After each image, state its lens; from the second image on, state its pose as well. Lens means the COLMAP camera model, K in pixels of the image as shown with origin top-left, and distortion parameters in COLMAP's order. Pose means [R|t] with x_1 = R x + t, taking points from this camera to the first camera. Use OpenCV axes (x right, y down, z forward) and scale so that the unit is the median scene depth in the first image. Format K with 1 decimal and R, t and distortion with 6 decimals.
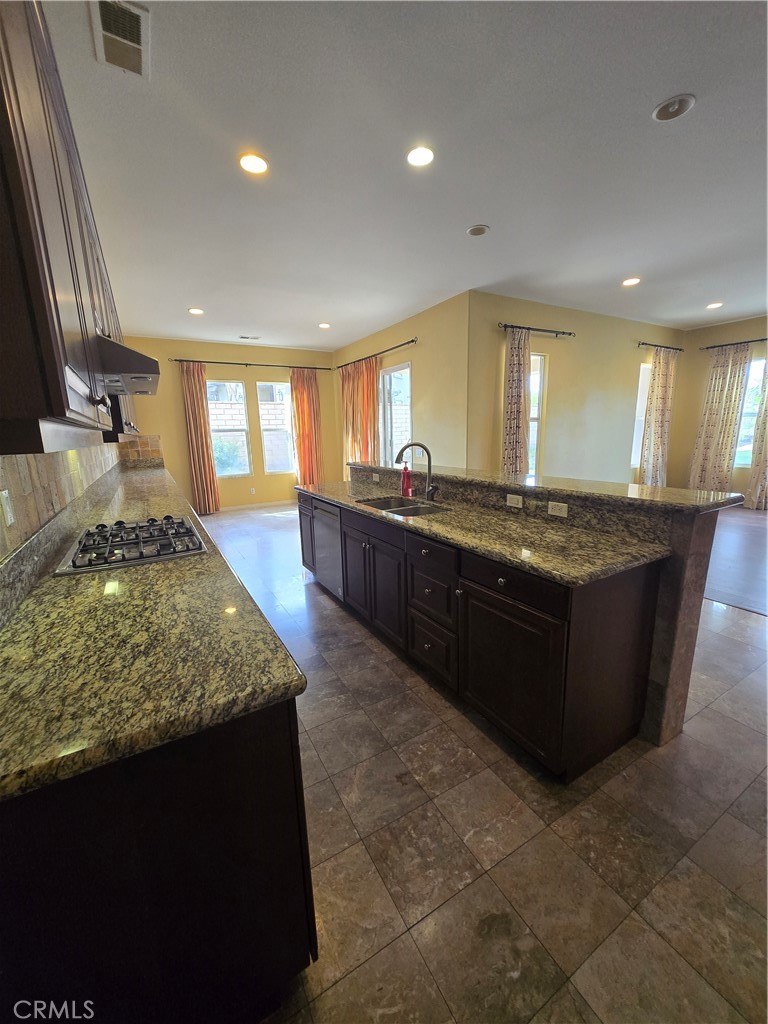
lens RADIAL K [[398.8, 0, 384.9], [0, 398.8, 515.2], [0, 0, 1]] dist [0.000450, -0.001495]
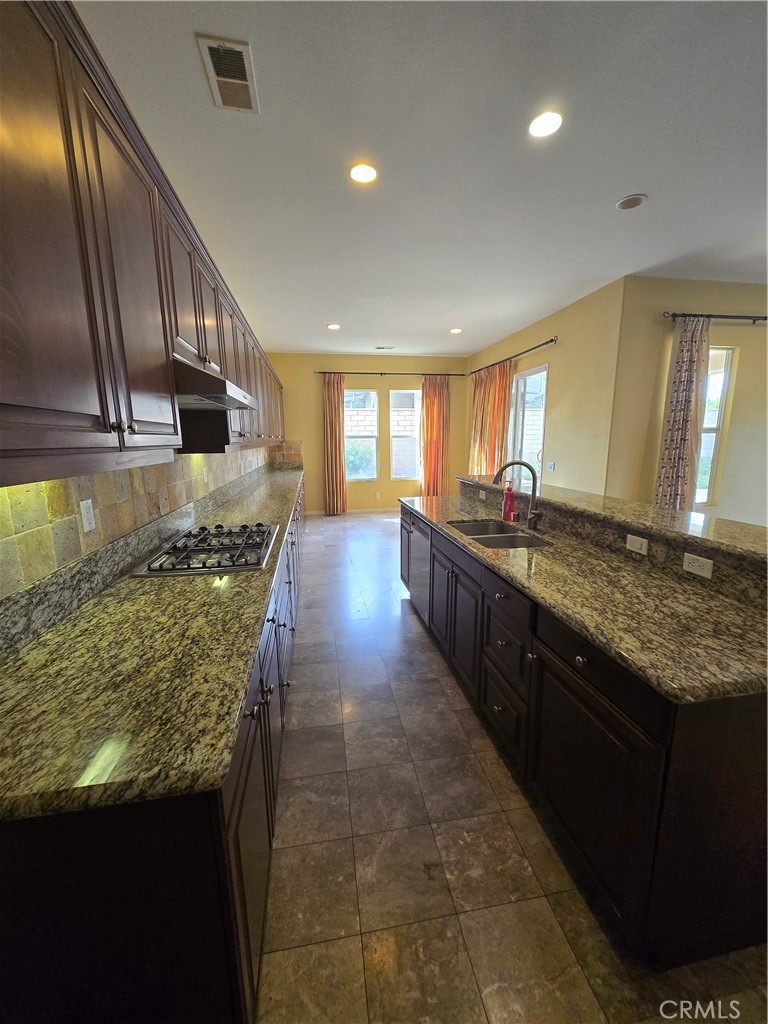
lens RADIAL K [[398.8, 0, 383.7], [0, 398.8, 514.3], [0, 0, 1]] dist [0.000450, -0.001495]
pose [[0.937357, 0.081231, -0.338767, 0.119120], [-0.085498, 0.996336, 0.002337, -0.050893], [0.337715, 0.026773, 0.940868, 0.111386]]
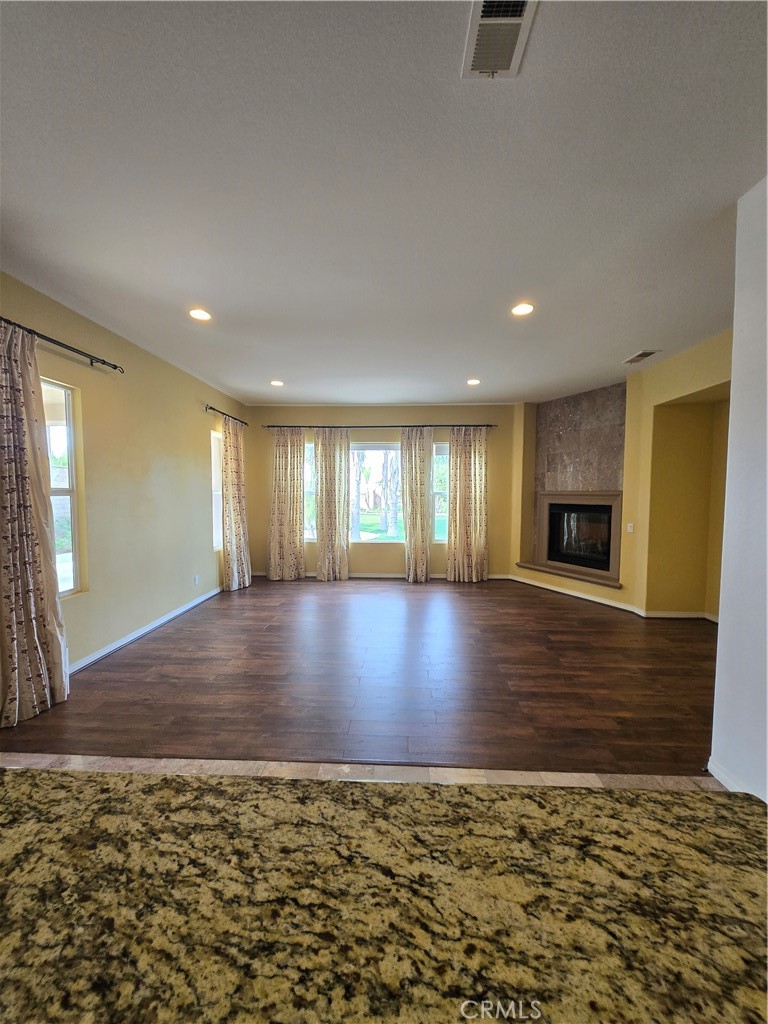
lens RADIAL K [[398.8, 0, 386.7], [0, 398.8, 515.7], [0, 0, 1]] dist [0.000450, -0.001495]
pose [[0.534812, -0.018803, 0.844762, 0.326722], [0.157377, 0.984475, -0.077722, -0.206466], [-0.830186, 0.174513, 0.529468, 0.734896]]
